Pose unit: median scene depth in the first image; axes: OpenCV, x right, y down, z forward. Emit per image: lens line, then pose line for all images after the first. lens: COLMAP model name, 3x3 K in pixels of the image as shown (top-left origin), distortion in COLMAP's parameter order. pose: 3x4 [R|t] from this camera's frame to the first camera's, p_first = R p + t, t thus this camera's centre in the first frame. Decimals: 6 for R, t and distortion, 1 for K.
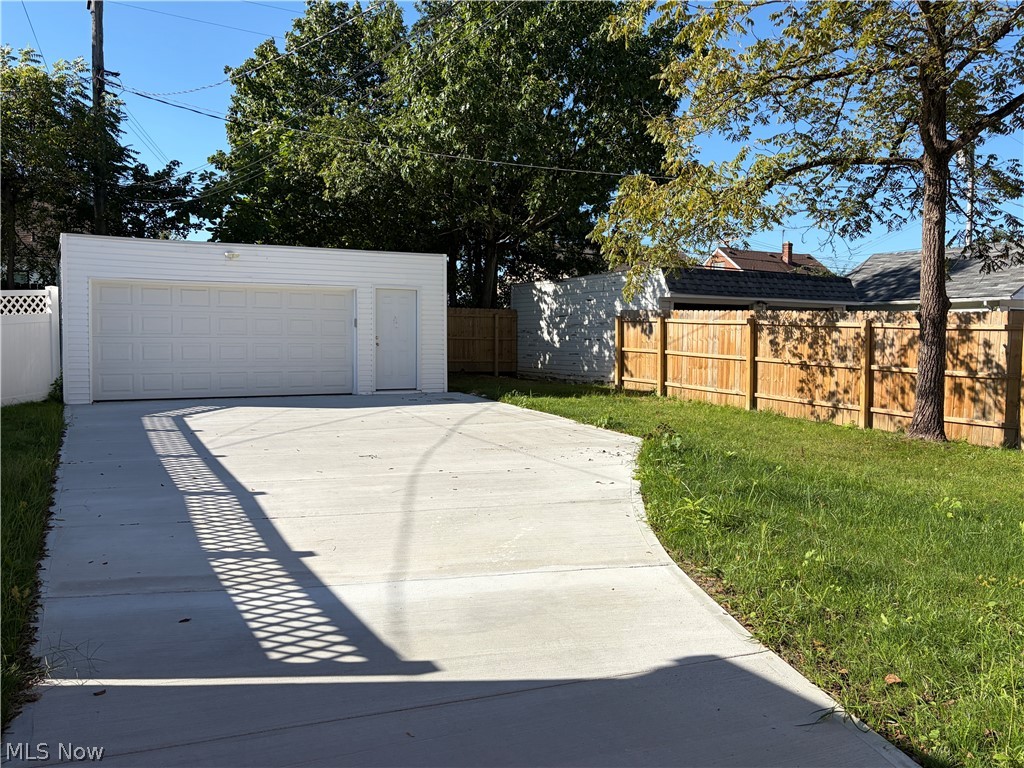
lens RADIAL K [[1046.9, 0, 512.0], [0, 1046.9, 384.0], [0, 0, 1]] dist [0.000922, 0.000337]
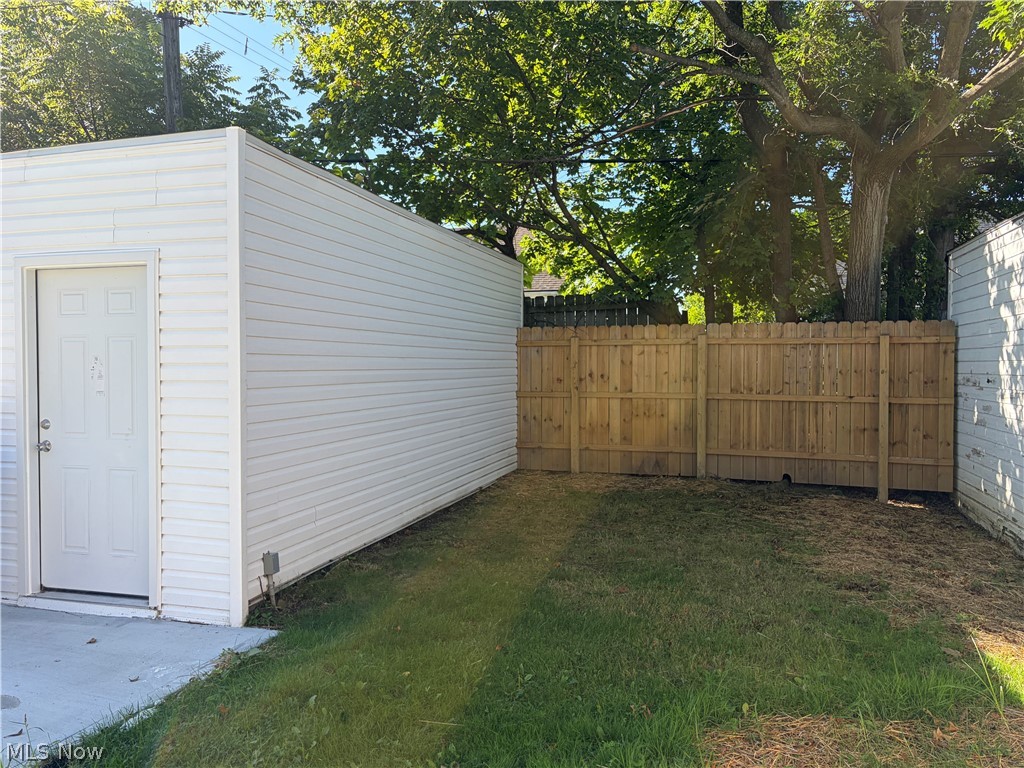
lens RADIAL K [[815.2, 0, 512.0], [0, 815.2, 384.0], [0, 0, 1]] dist [-0.000697, -0.000352]
pose [[0.681292, 0.010910, -0.731931, 0.108665], [-0.024574, 0.999666, -0.007974, -0.043884], [0.731599, 0.023419, 0.681333, 0.703860]]
